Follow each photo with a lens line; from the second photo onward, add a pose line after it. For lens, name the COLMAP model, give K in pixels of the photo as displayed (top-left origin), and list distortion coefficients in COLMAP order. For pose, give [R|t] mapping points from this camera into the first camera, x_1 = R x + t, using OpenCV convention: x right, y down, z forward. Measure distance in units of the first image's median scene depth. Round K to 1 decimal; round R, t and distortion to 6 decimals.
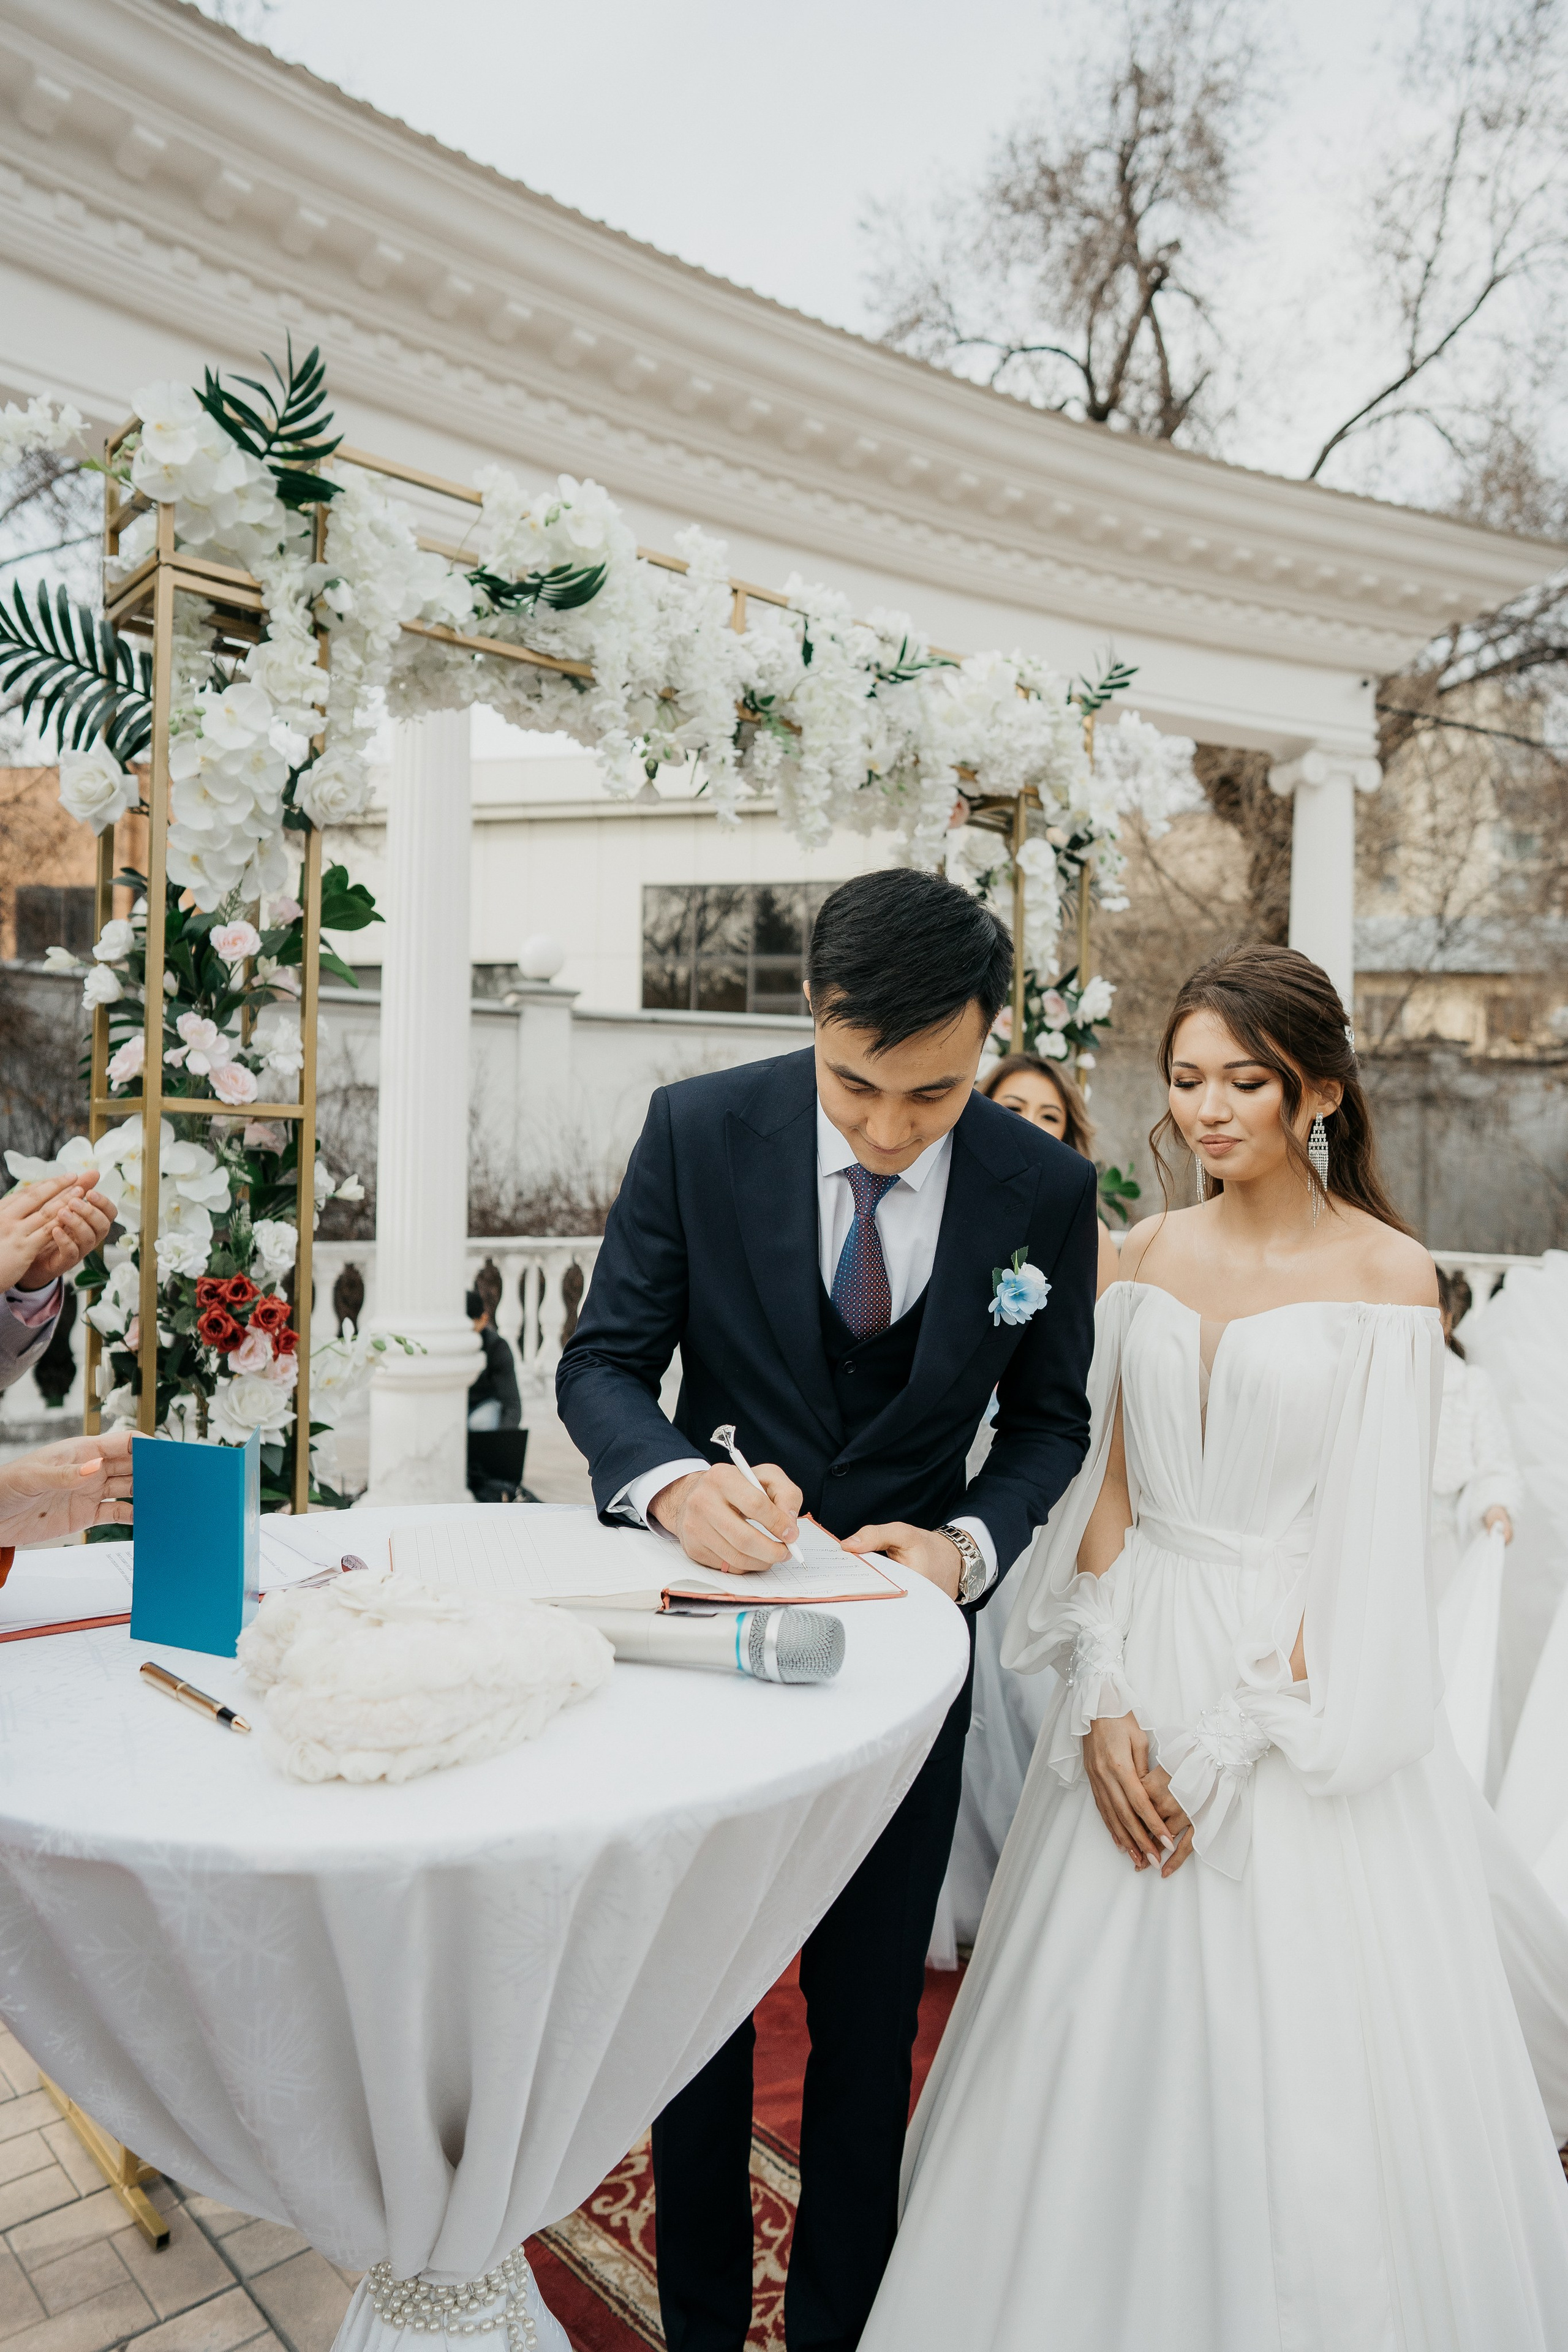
lens RADIAL K [[1561.6, 0, 794.2], [0, 1561.6, 1182.2], [0, 0, 1]] dist [-0.036678, 0.051339]
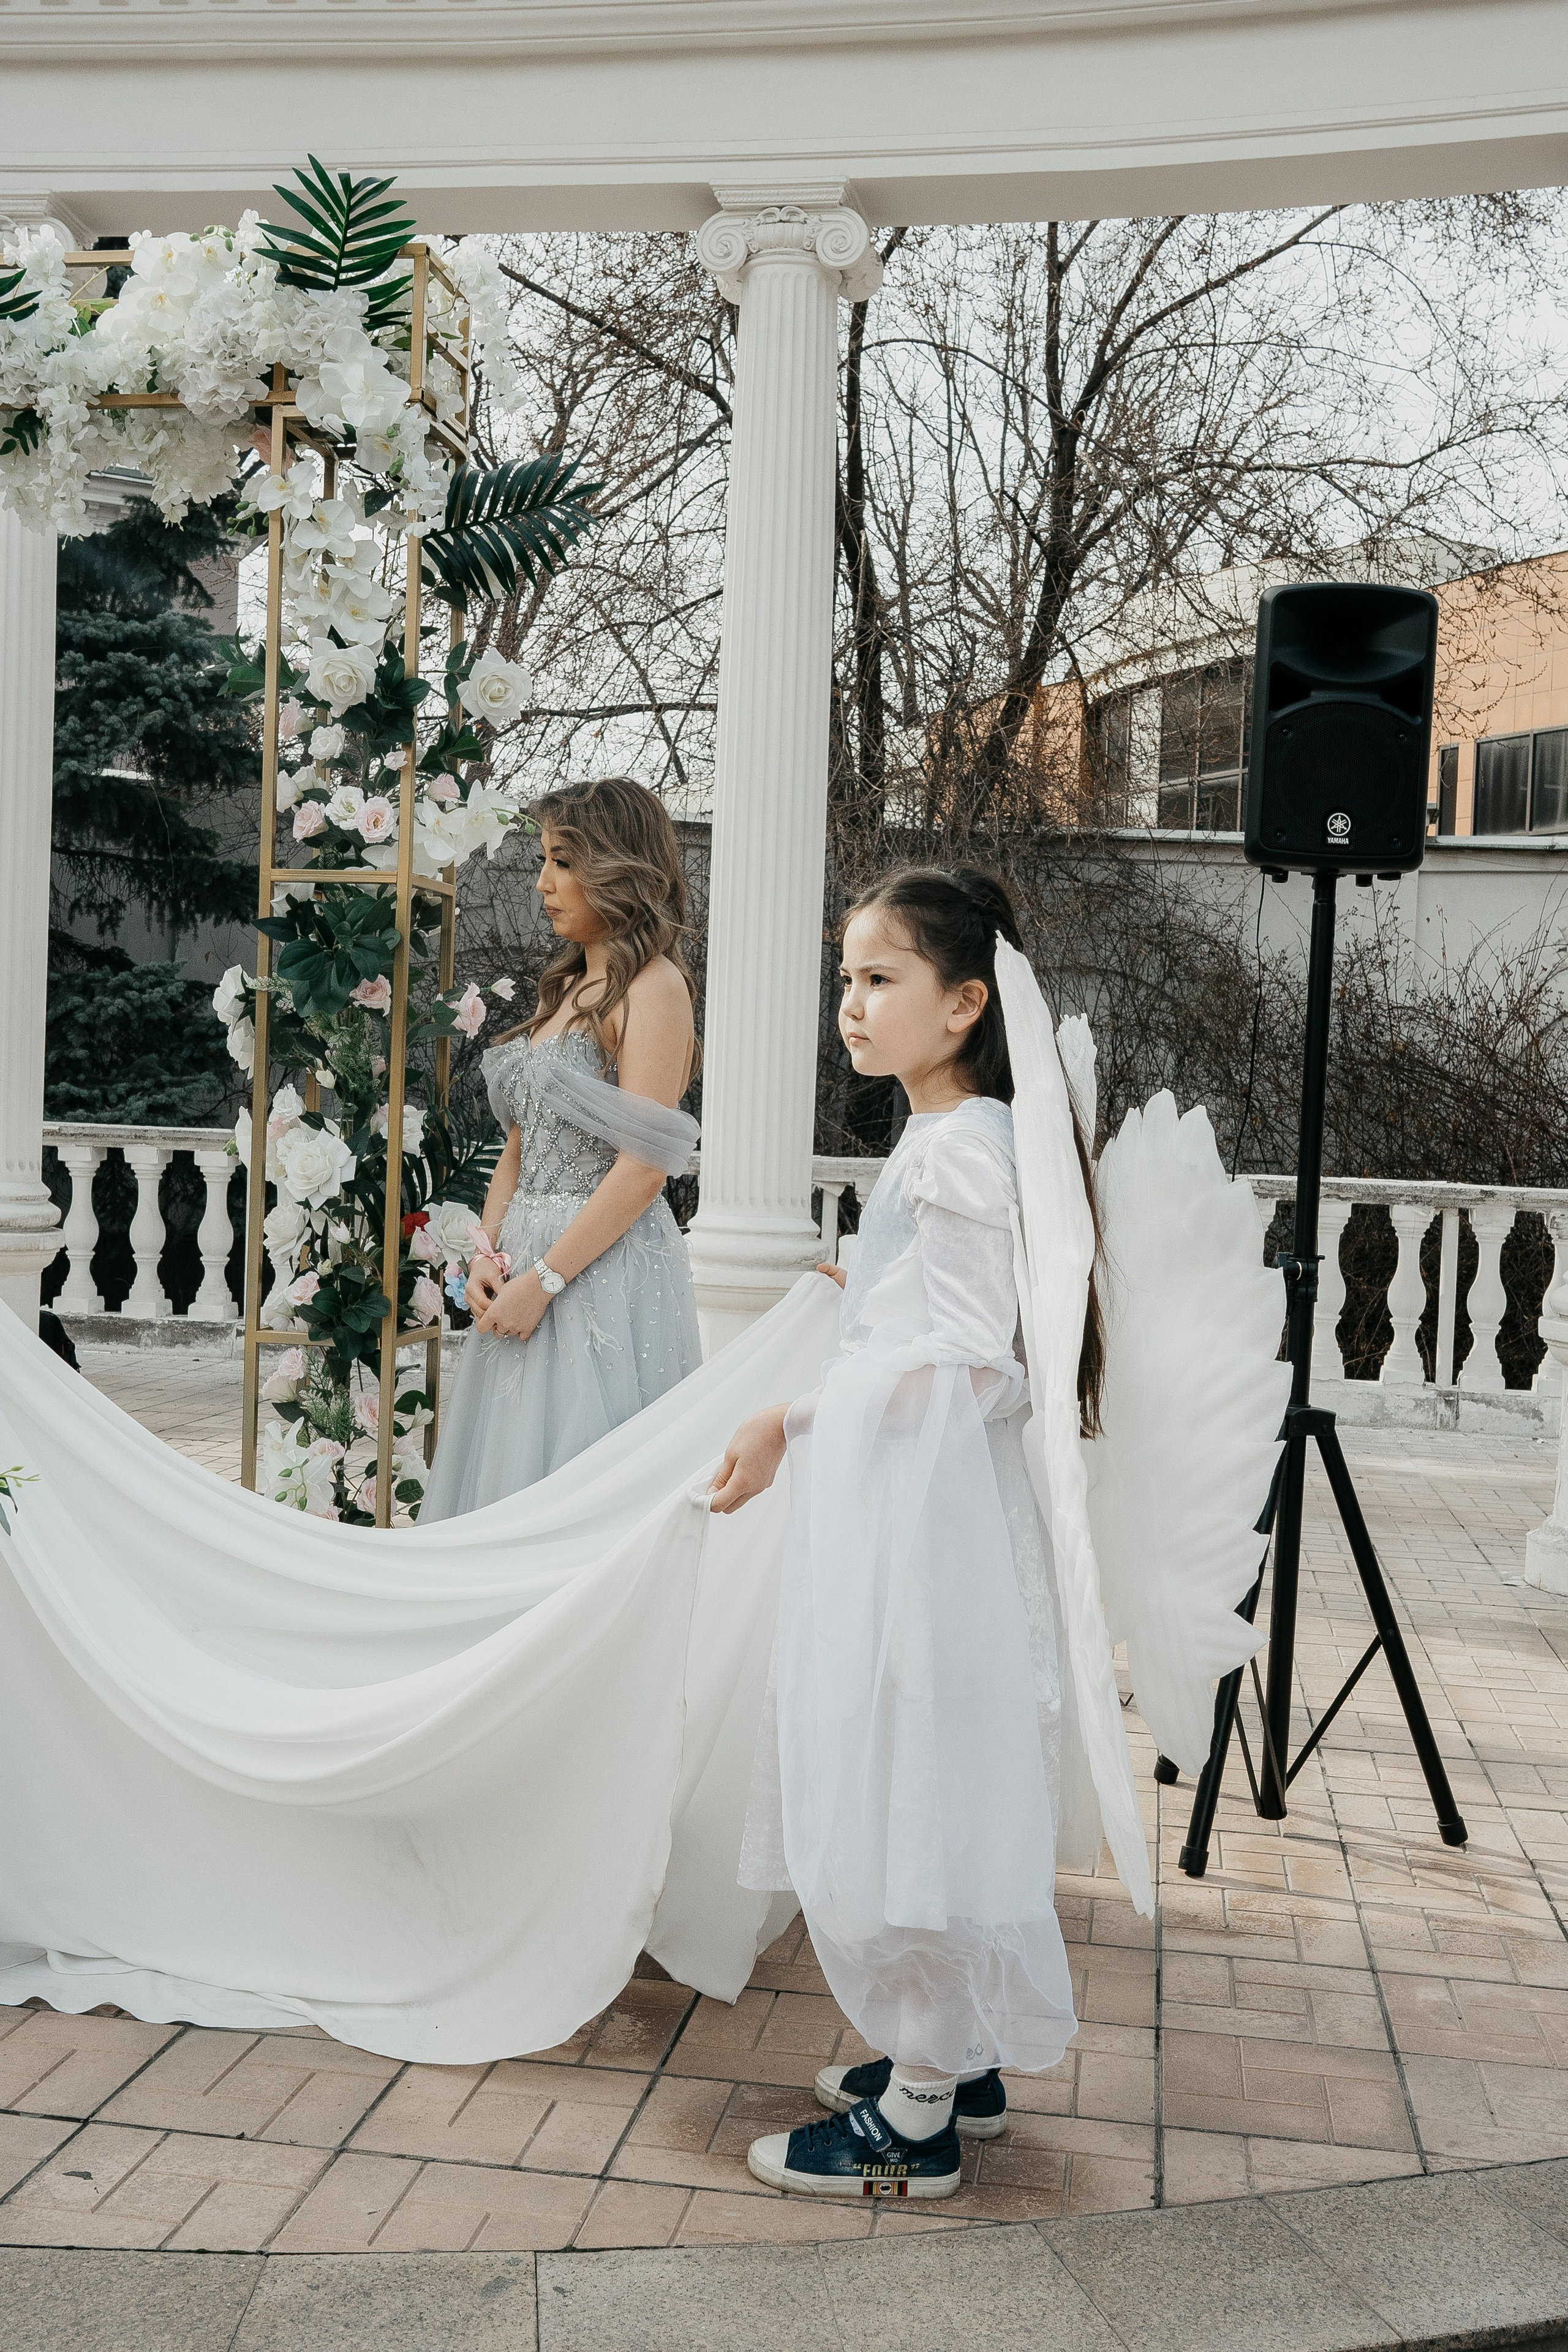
lens RADIAL K [[2362.3, 0, 782.1], [0, 2362.3, 1188.0], [0, 0, 1]] dist [-0.021155, 0.009957]
pose [[0.617639, 0.033797, -0.785736, 1.294680], [-0.035712, 0.999251, 0.014908, 0.105784], [0.785651, 0.018852, 0.618383, 0.552163]]
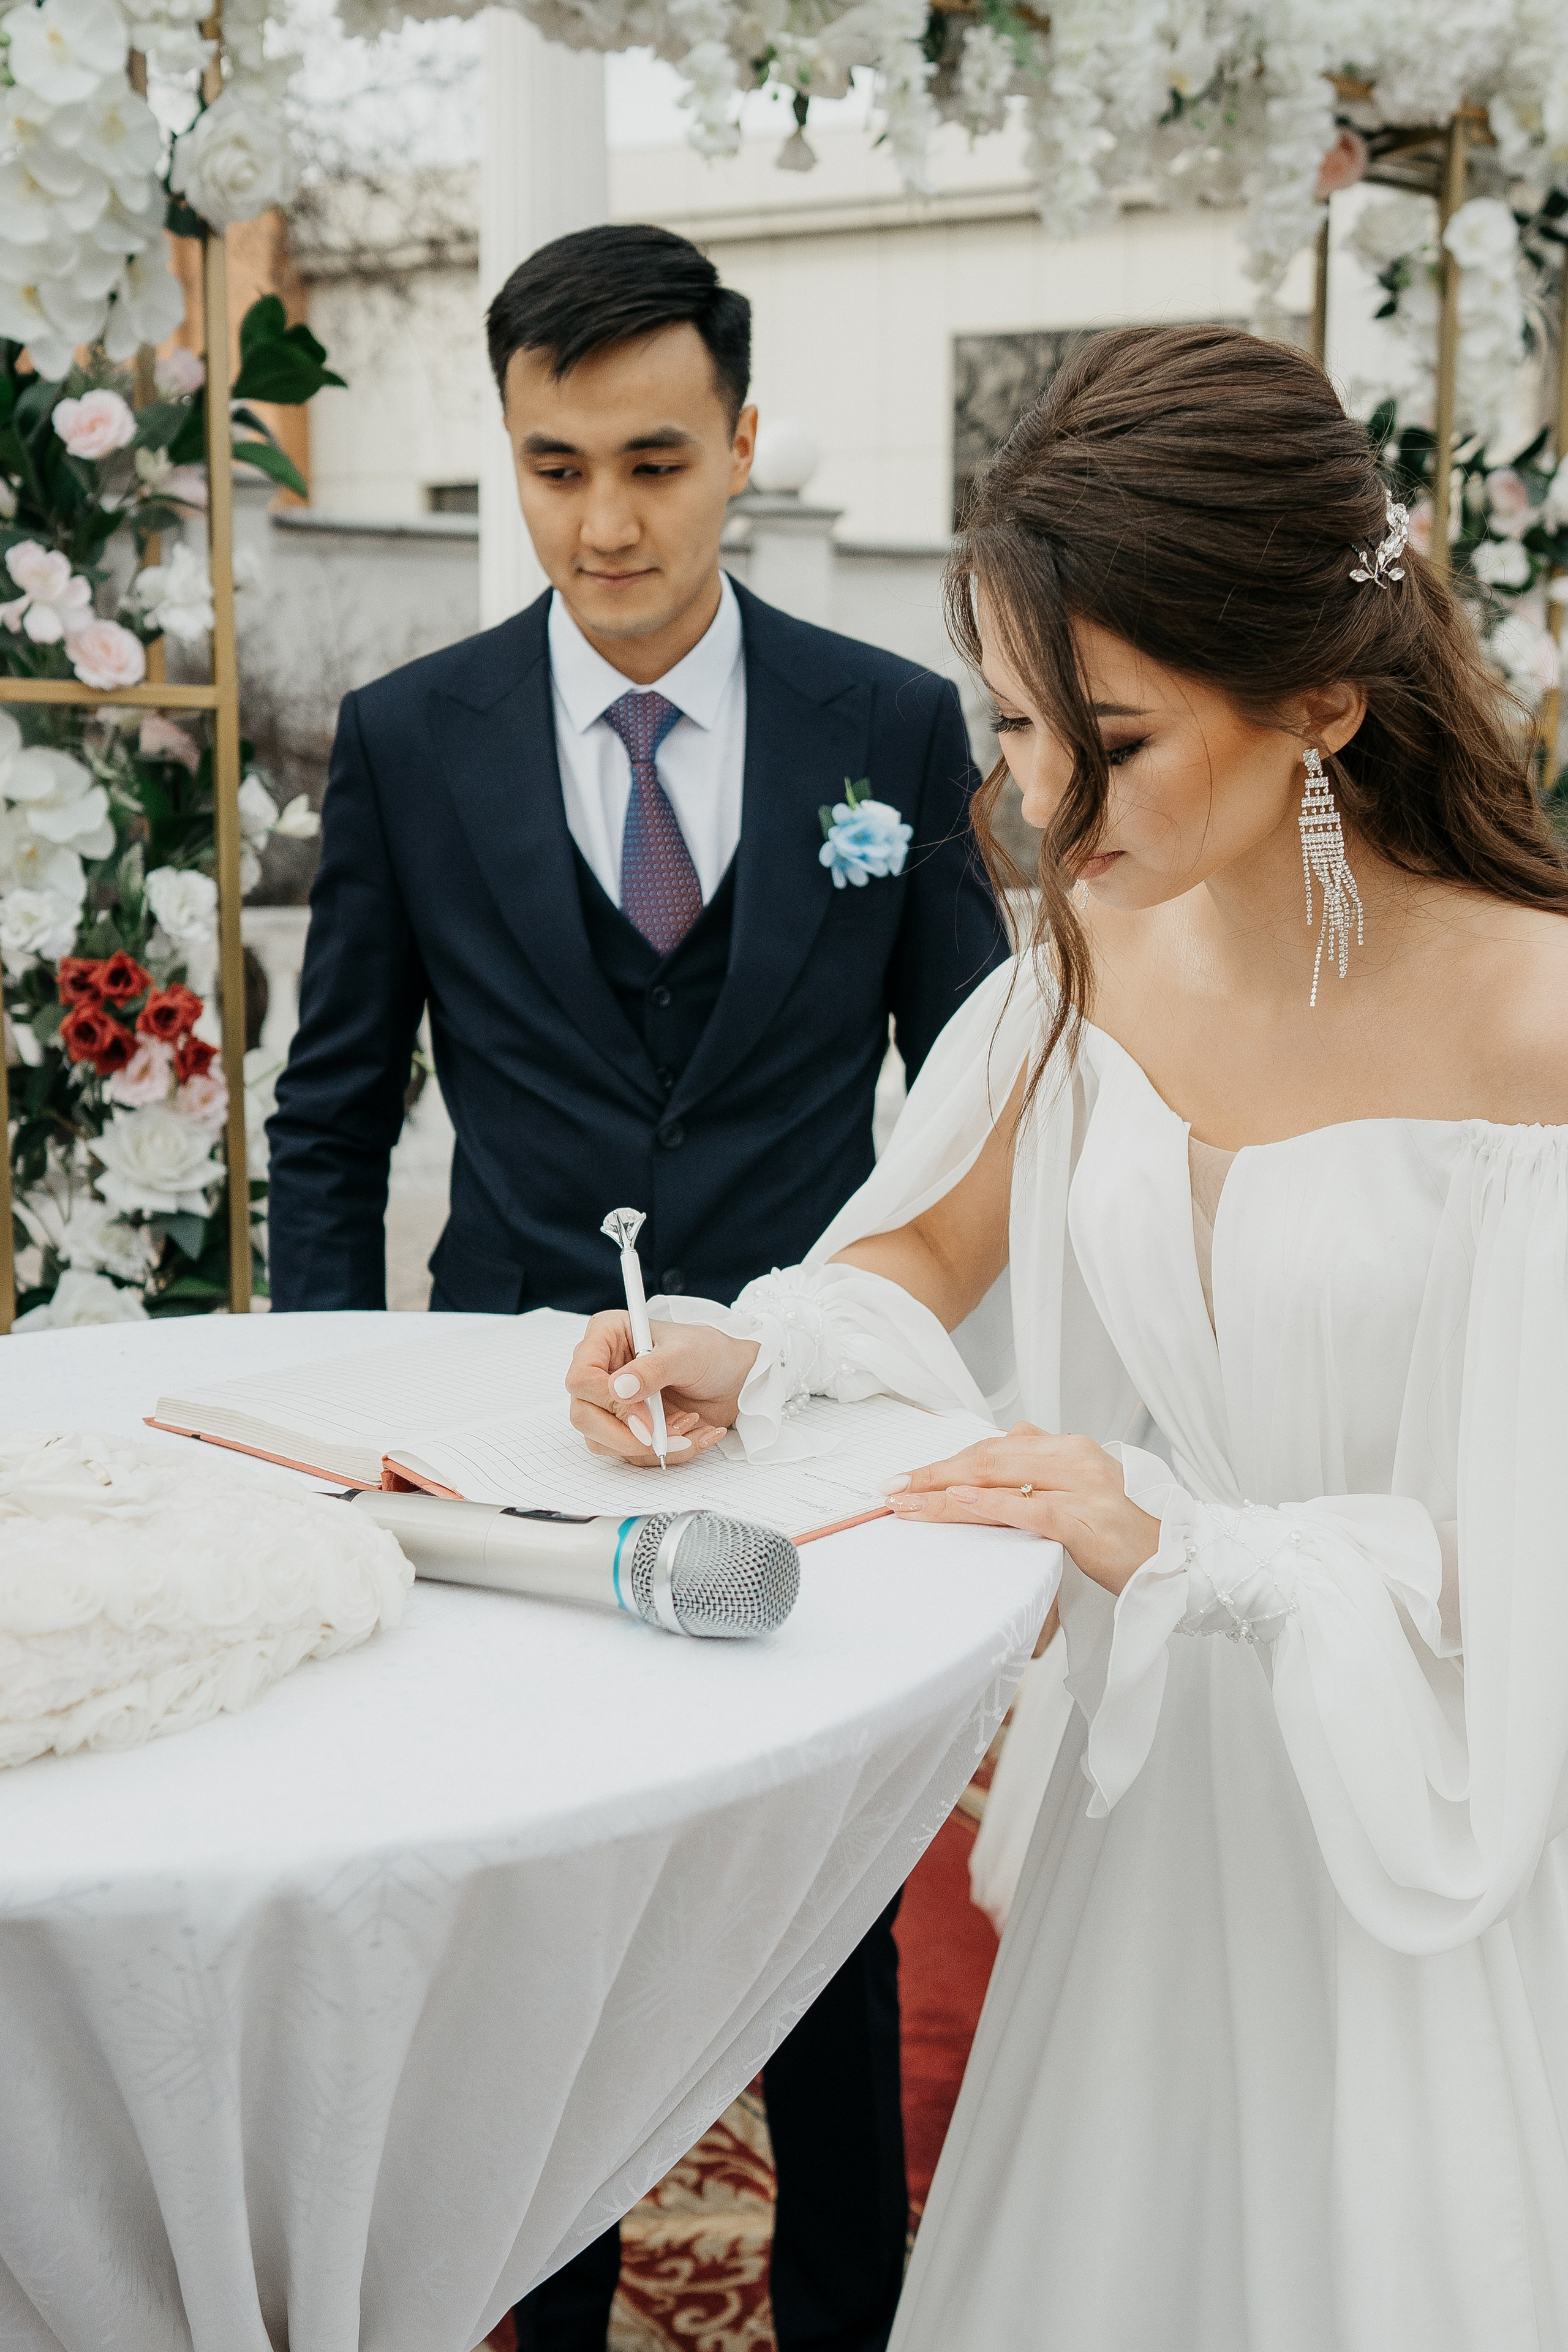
lens RADIAL K [[2369.6, 0, 790.9], [0, 2369.6, 1171.5], [0, 0, 1]] dist [-0.019018, 0.011415]
pose [[0.985036, 0.014710, -0.171719, 0.063531], [0.011275, 0.988716, 0.149375, 0.003281], [0.171978, -0.149076, 0.973755, 0.050097]]
